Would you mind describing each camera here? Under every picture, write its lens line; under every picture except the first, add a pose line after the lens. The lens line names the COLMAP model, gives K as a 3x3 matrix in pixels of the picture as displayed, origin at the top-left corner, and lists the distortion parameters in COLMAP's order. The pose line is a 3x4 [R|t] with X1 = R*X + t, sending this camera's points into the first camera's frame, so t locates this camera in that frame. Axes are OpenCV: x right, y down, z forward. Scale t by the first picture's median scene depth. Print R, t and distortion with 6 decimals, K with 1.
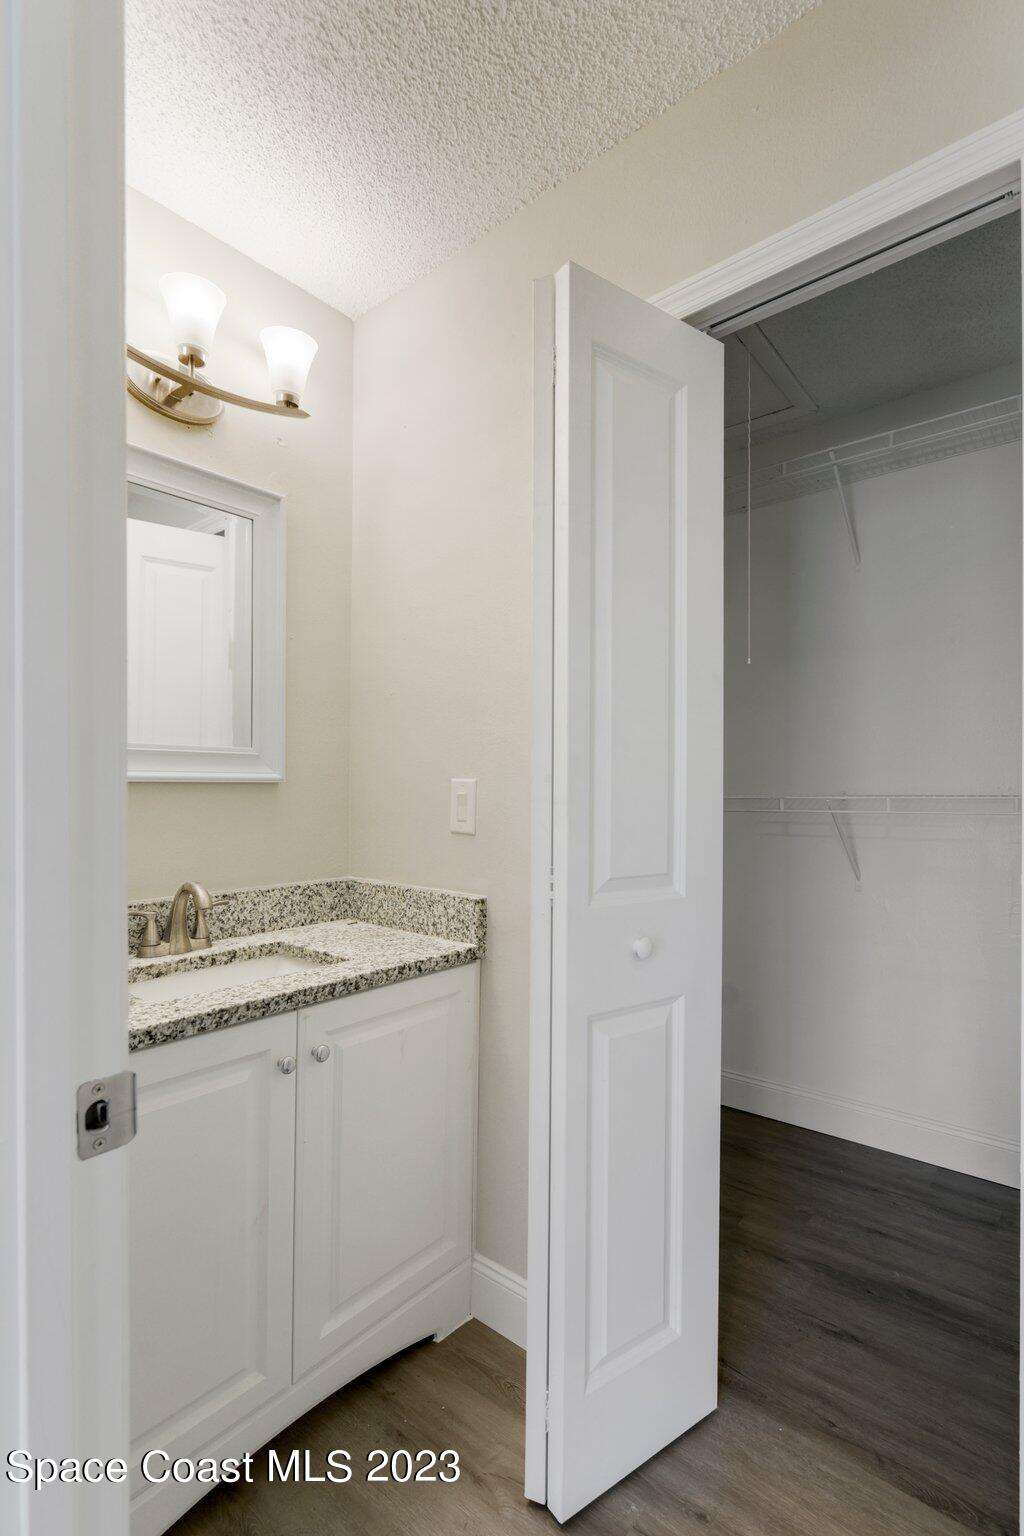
lens RADIAL K [[713.7, 0, 514.3], [0, 713.7, 783.0], [0, 0, 1]] dist [-0.003660, 0.001670]
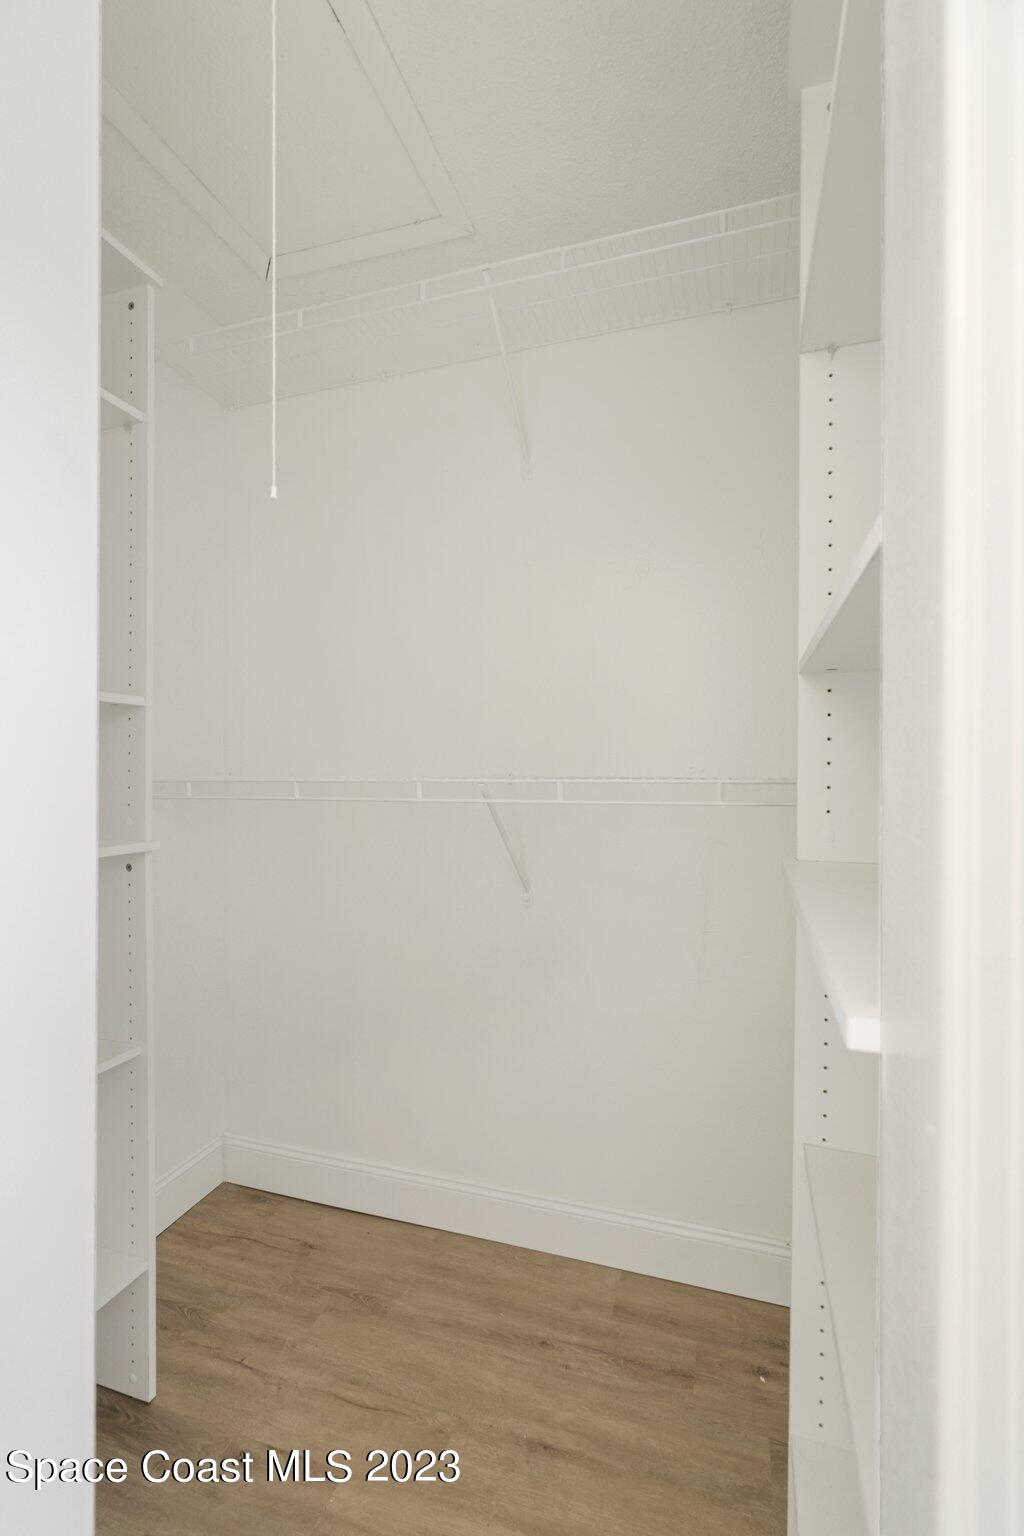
lens RADIAL K [[713.7, 0, 508.8], [0, 713.7, 771.1], [0, 0, 1]] dist [-0.003660, 0.001670]
pose [[0.927105, -0.001863, 0.374797, 0.222701], [0.000180, 0.999990, 0.004525, 0.009941], [-0.374801, -0.004128, 0.927096, 0.381525]]
